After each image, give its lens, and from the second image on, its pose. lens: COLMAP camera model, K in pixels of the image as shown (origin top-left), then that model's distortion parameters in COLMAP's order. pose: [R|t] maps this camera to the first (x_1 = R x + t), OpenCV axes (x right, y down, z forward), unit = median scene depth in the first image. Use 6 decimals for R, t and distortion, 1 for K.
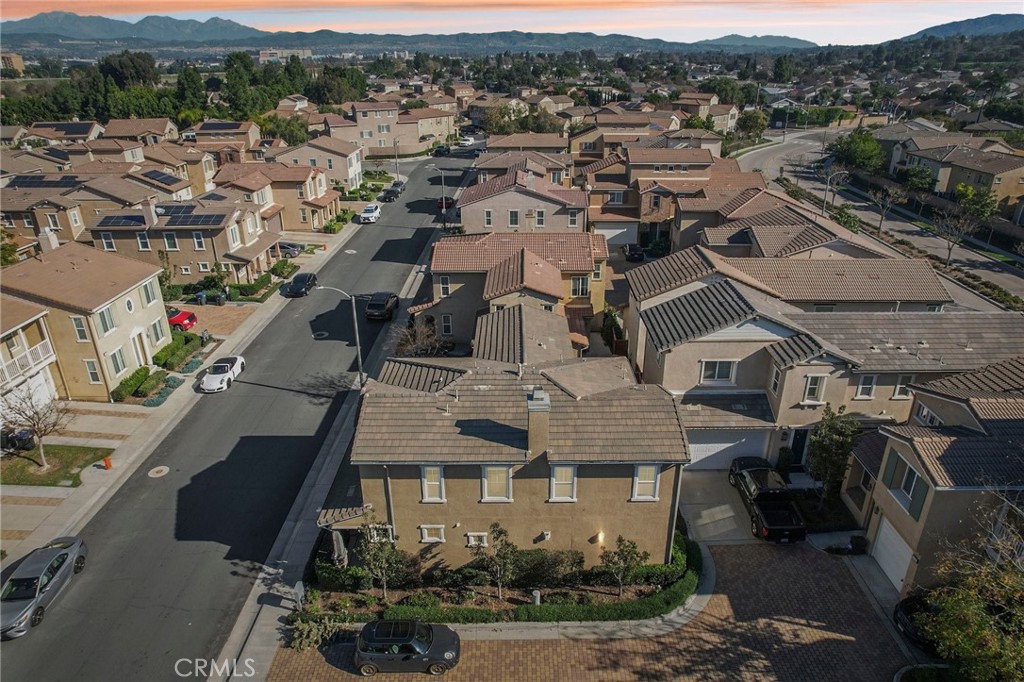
lens RADIAL K [[651.0, 0, 512.0], [0, 651.0, 341.0], [0, 0, 1]] dist [-0.066046, 0.061730]
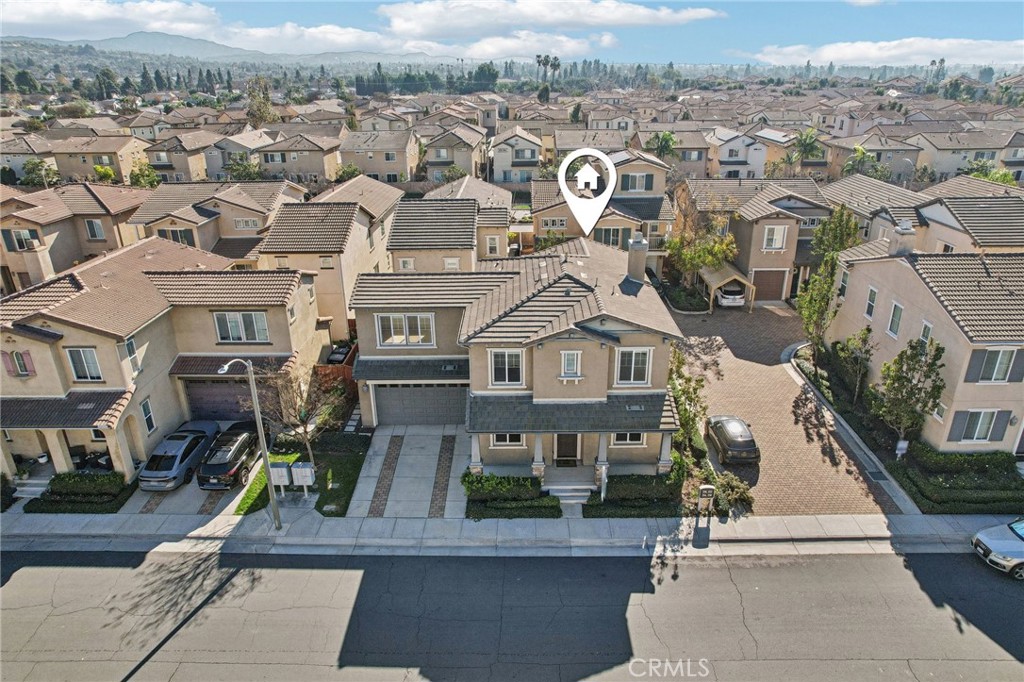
lens RADIAL K [[647.1, 0, 512.0], [0, 647.1, 341.0], [0, 0, 1]] dist [-0.005548, -0.000522]
pose [[0.005293, -0.385037, 0.922886, -1.171721], [0.418169, 0.839183, 0.347717, -0.283201], [-0.908354, 0.384081, 0.165452, 1.021163]]
